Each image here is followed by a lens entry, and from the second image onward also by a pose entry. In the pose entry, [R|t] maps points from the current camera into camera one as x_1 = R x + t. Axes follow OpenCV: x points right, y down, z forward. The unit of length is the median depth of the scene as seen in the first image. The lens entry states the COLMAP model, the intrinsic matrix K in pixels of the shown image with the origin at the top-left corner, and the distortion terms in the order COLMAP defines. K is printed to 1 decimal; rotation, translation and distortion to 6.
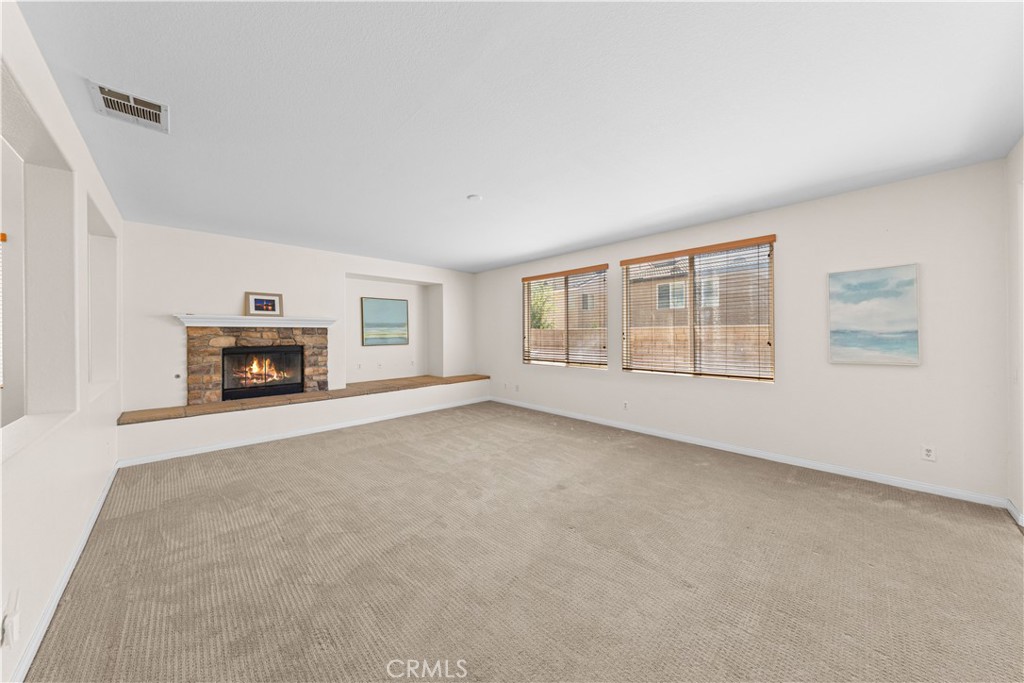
lens RADIAL K [[339.2, 0, 507.4], [0, 339.2, 332.6], [0, 0, 1]] dist [0.008227, -0.002300]
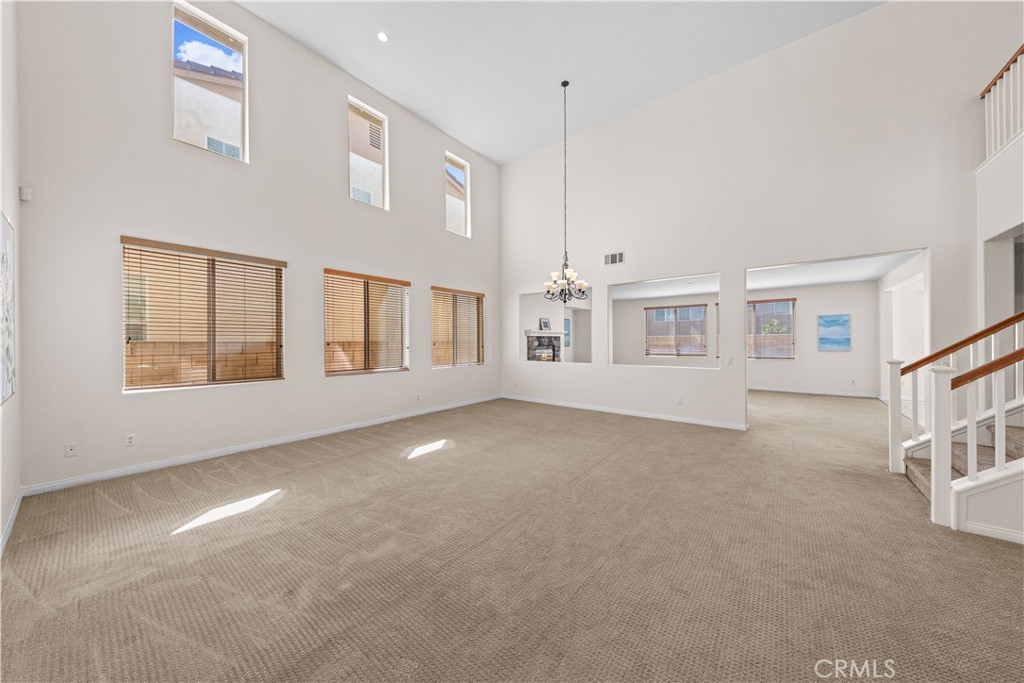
lens RADIAL K [[339.2, 0, 505.6], [0, 339.2, 343.1], [0, 0, 1]] dist [0.008227, -0.002300]
pose [[0.991930, -0.000601, 0.126785, -1.567579], [-0.000741, 0.999944, 0.010538, 0.005600], [-0.126784, -0.010547, 0.991874, -1.136353]]
